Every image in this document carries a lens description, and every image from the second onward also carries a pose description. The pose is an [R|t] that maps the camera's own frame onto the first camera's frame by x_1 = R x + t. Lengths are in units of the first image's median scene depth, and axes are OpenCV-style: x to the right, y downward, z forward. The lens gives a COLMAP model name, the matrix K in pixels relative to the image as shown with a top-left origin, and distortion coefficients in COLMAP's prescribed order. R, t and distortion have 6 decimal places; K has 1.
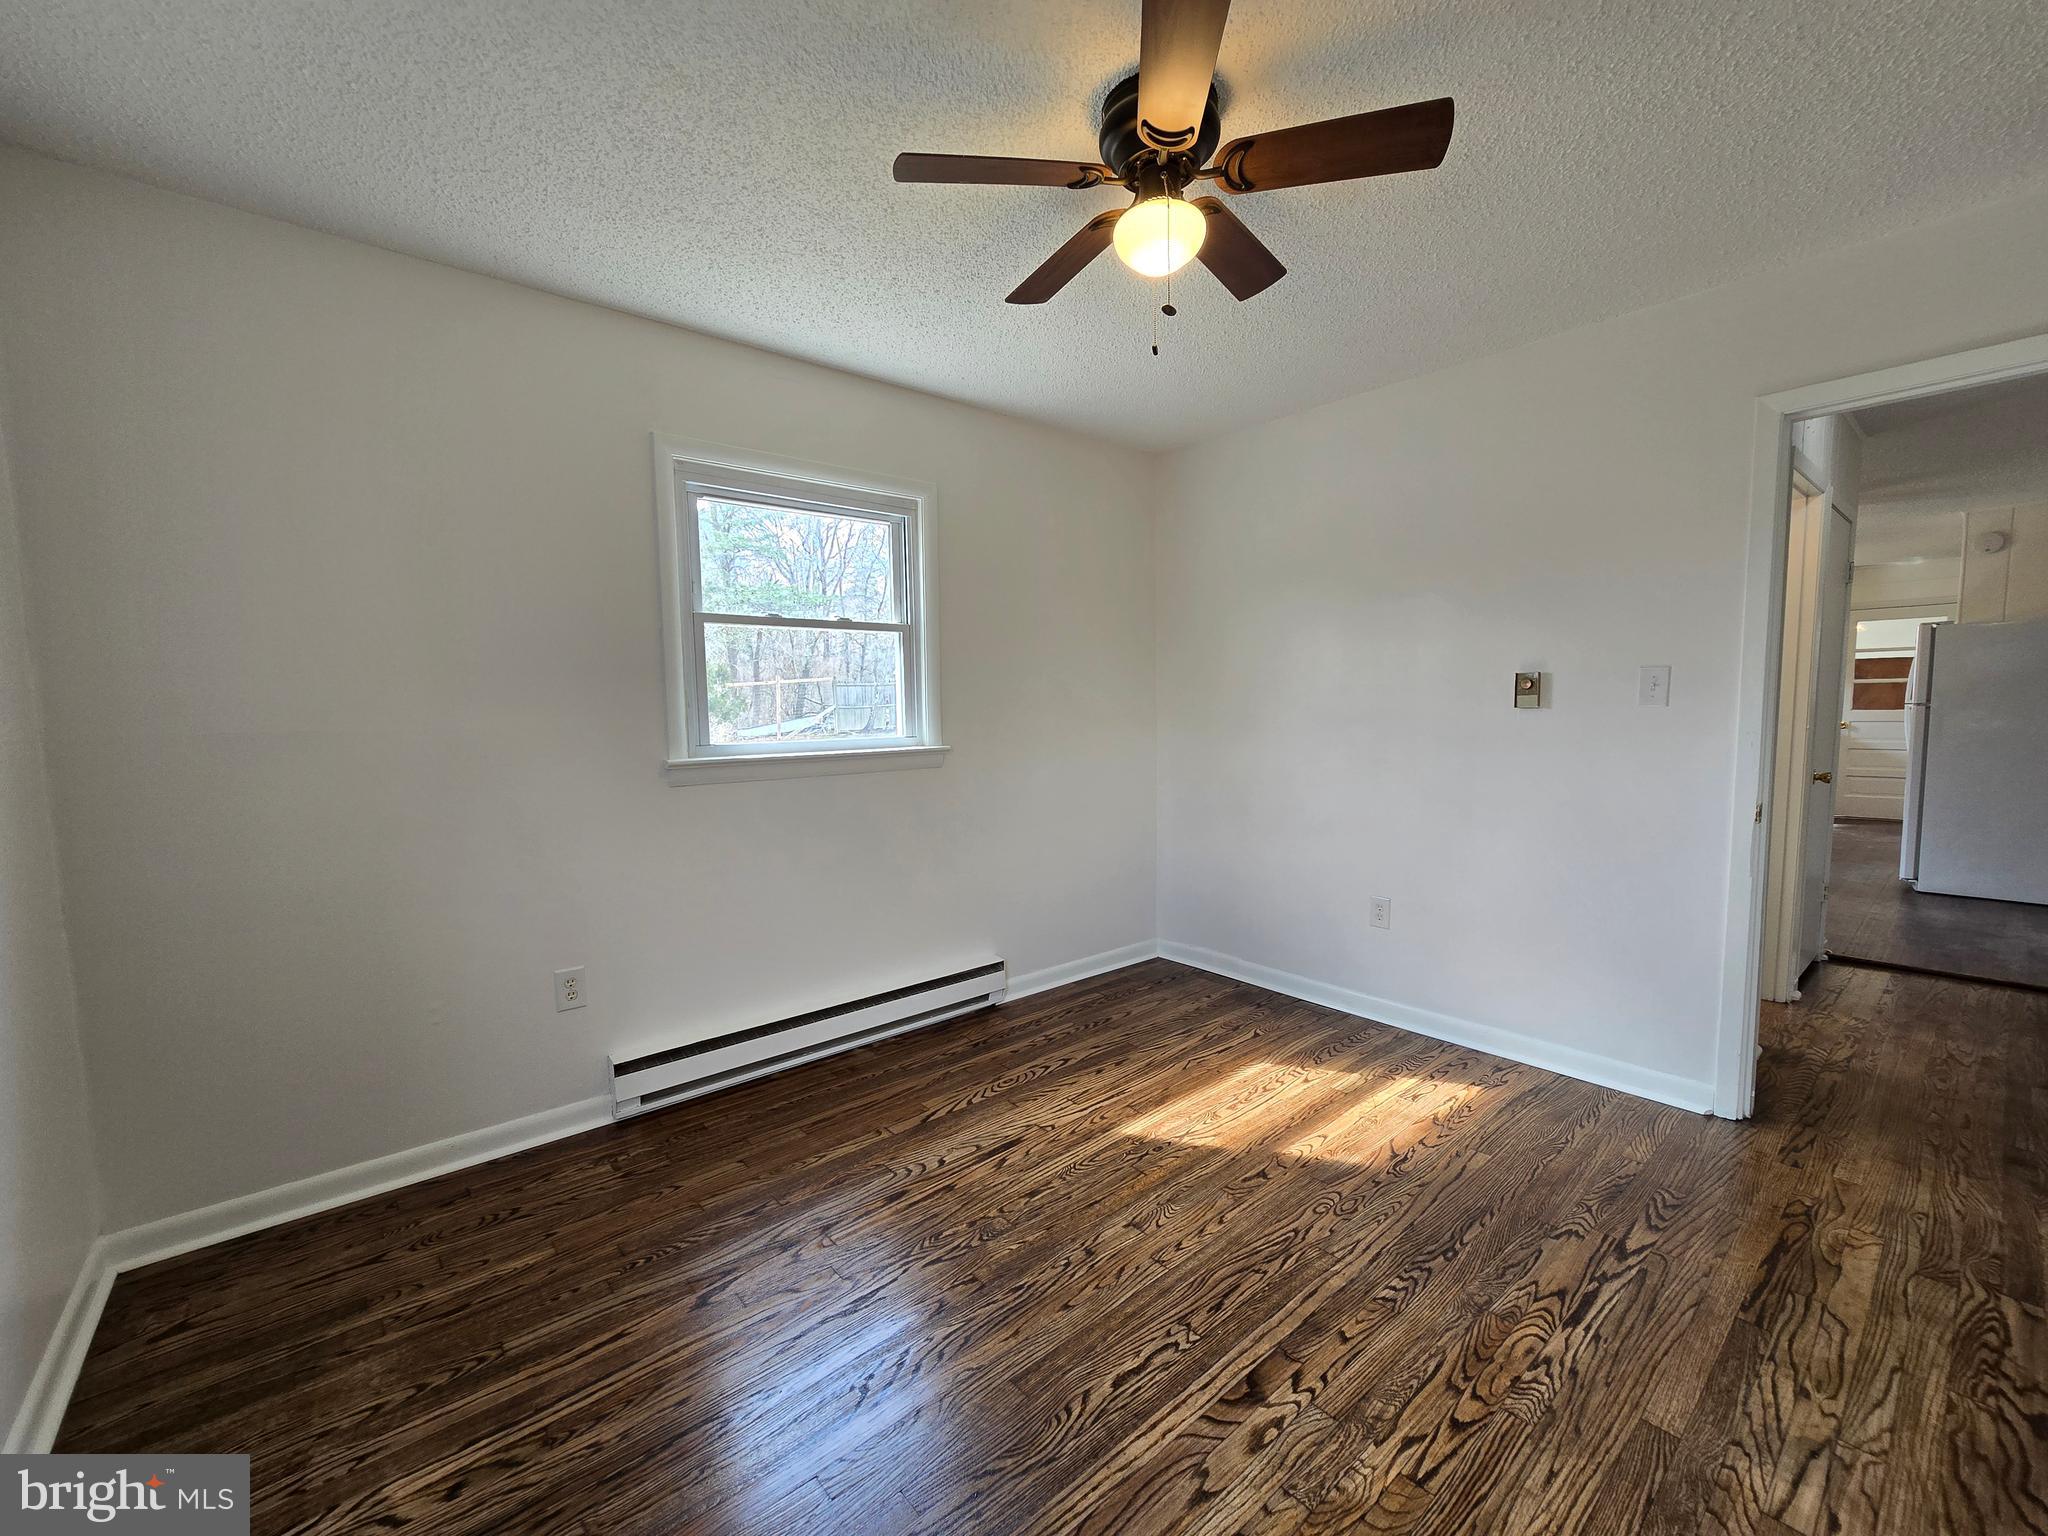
lens RADIAL K [[842.6, 0, 1025.2], [0, 842.6, 772.6], [0, 0, 1]] dist [-0.000718, -0.000681]
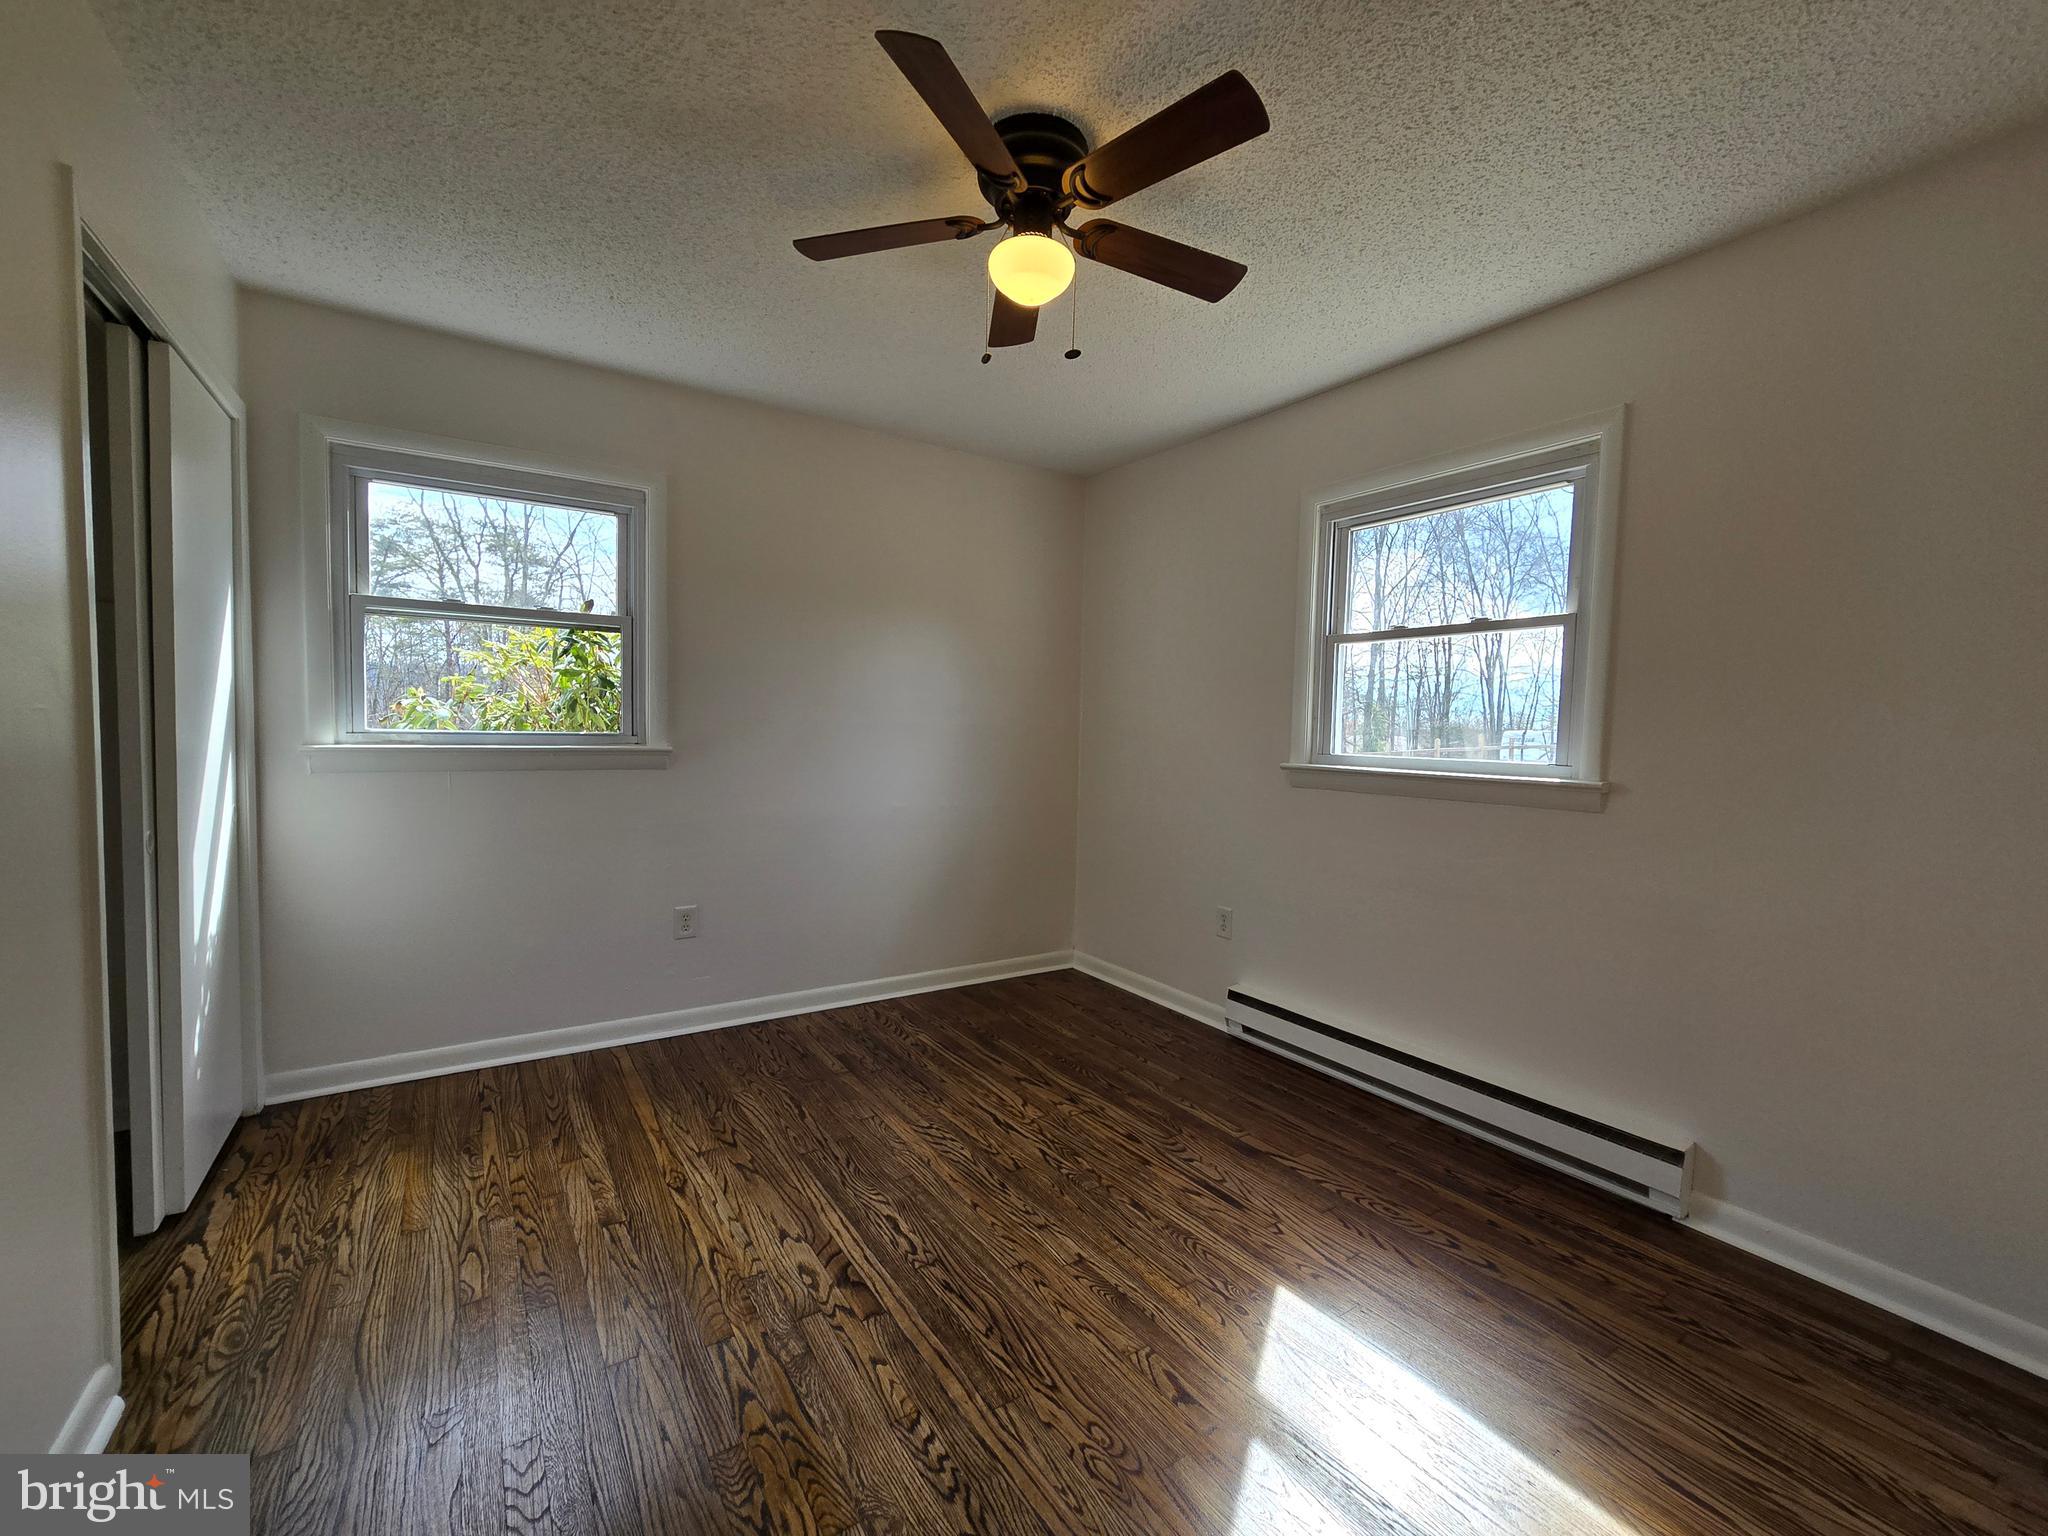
lens RADIAL K [[842.6, 0, 1015.0], [0, 842.6, 762.4], [0, 0, 1]] dist [-0.000718, -0.000681]
pose [[-0.123693, 0.055556, -0.990764, 1.110716], [-0.102343, 0.992393, 0.068424, -0.081140], [0.987029, 0.109861, -0.117066, 1.037593]]
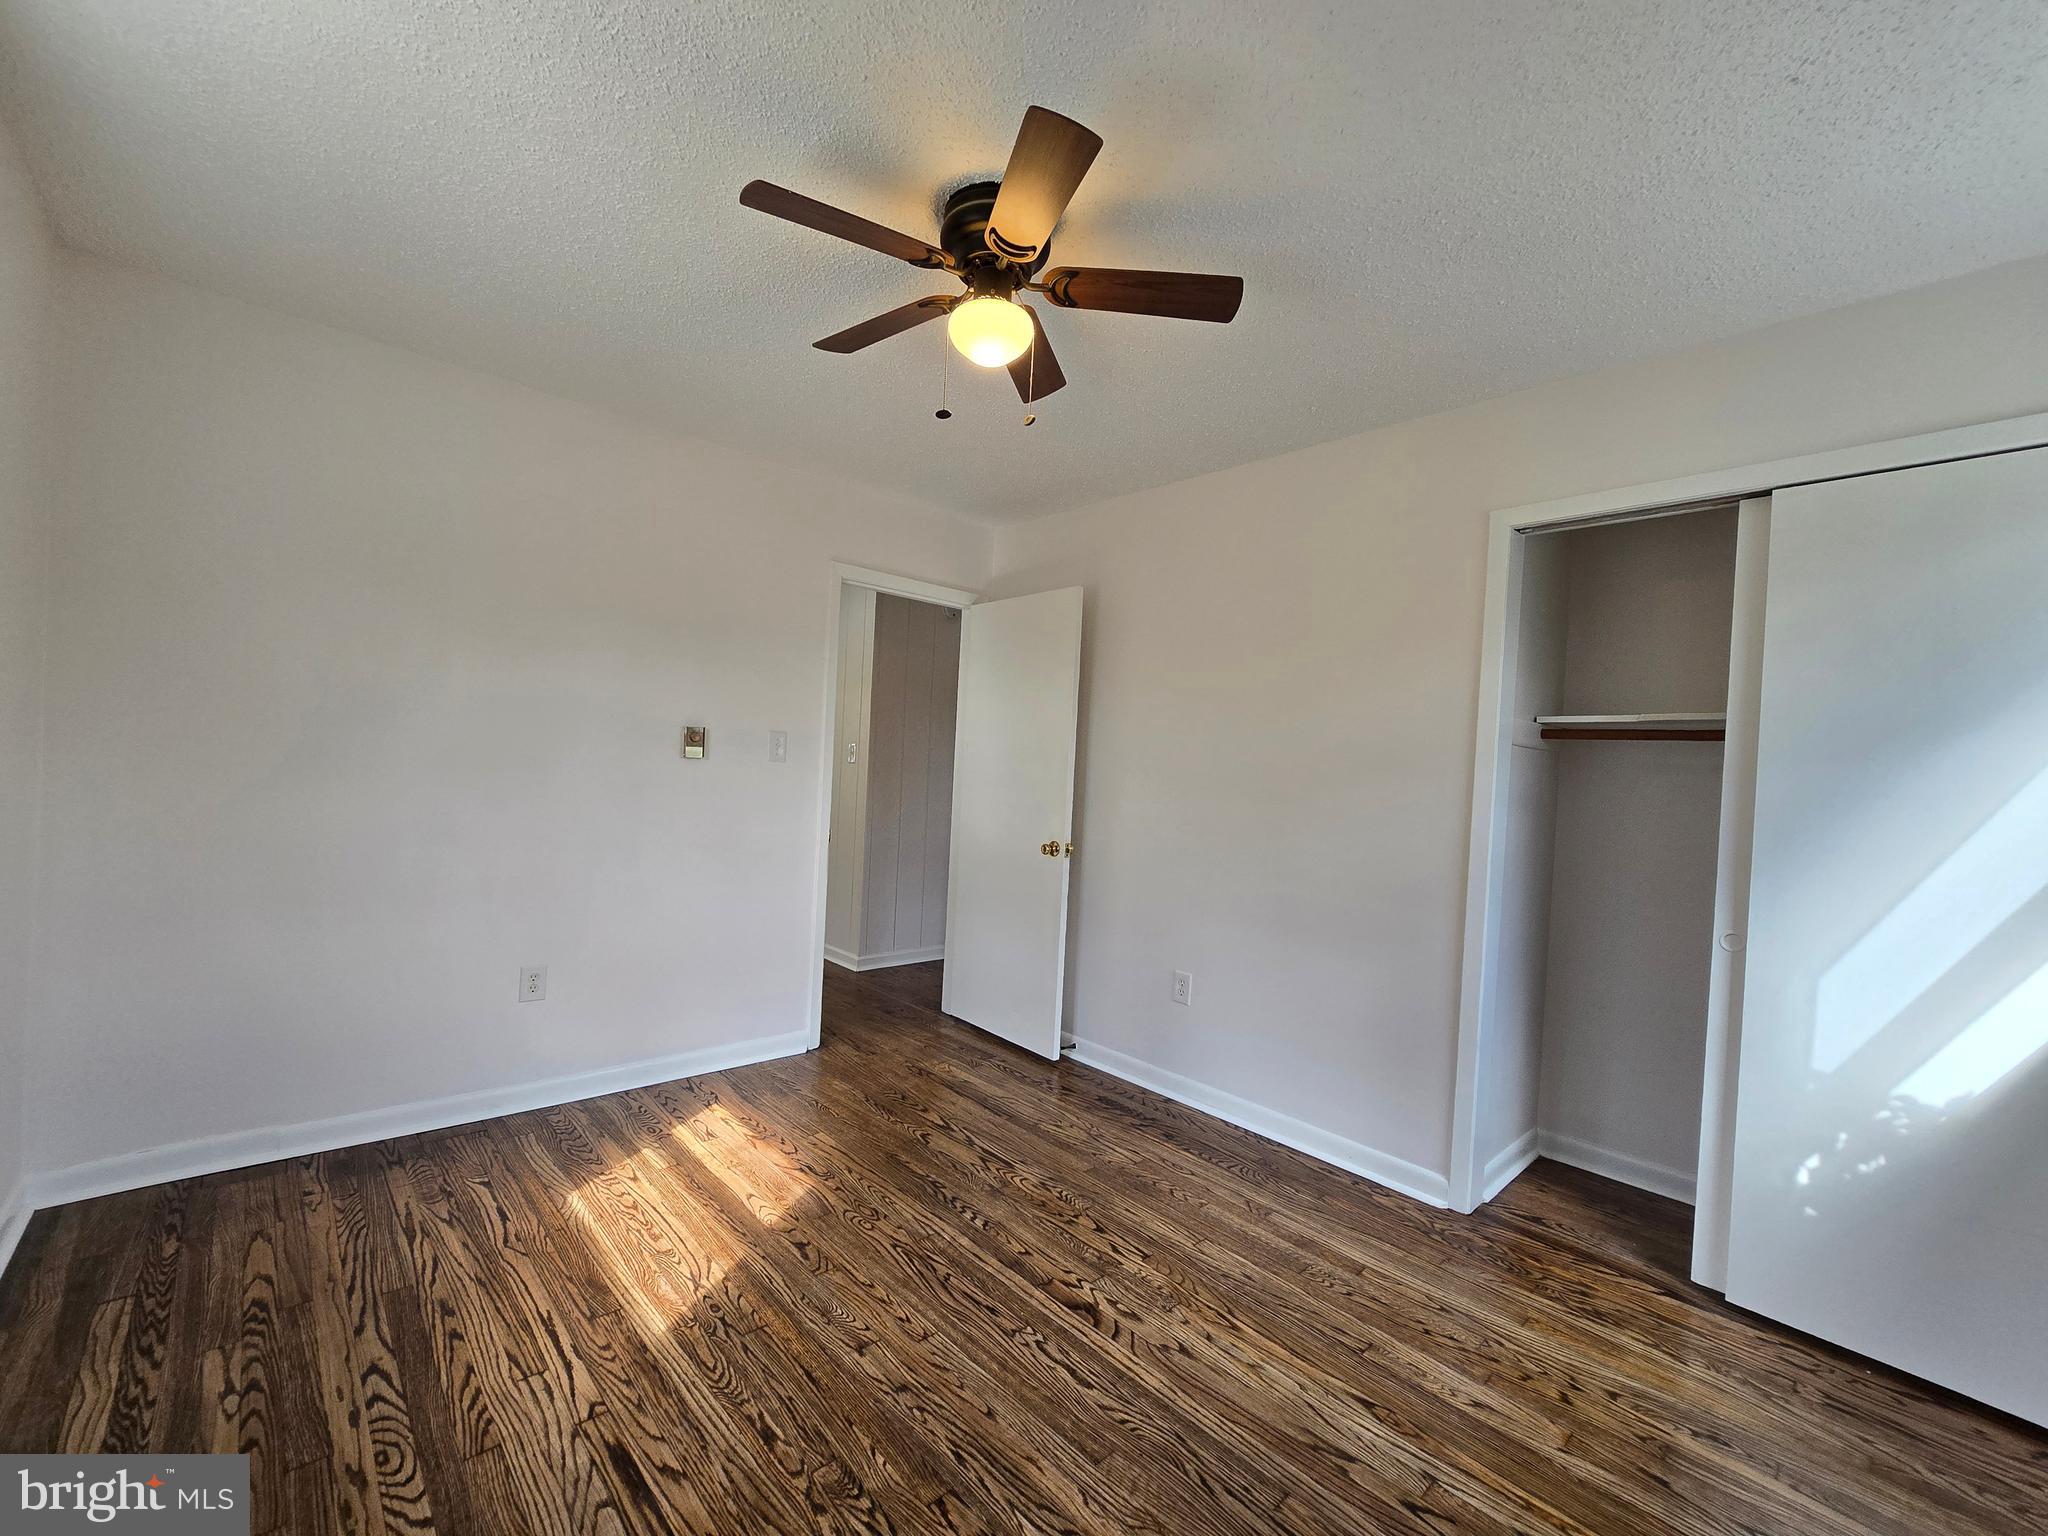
lens RADIAL K [[842.6, 0, 1014.6], [0, 842.6, 774.5], [0, 0, 1]] dist [-0.000718, -0.000681]
pose [[-0.035175, 0.001253, 0.999380, -0.807015], [0.027839, 0.999612, -0.000273, -0.062109], [-0.998993, 0.027812, -0.035196, 0.906599]]
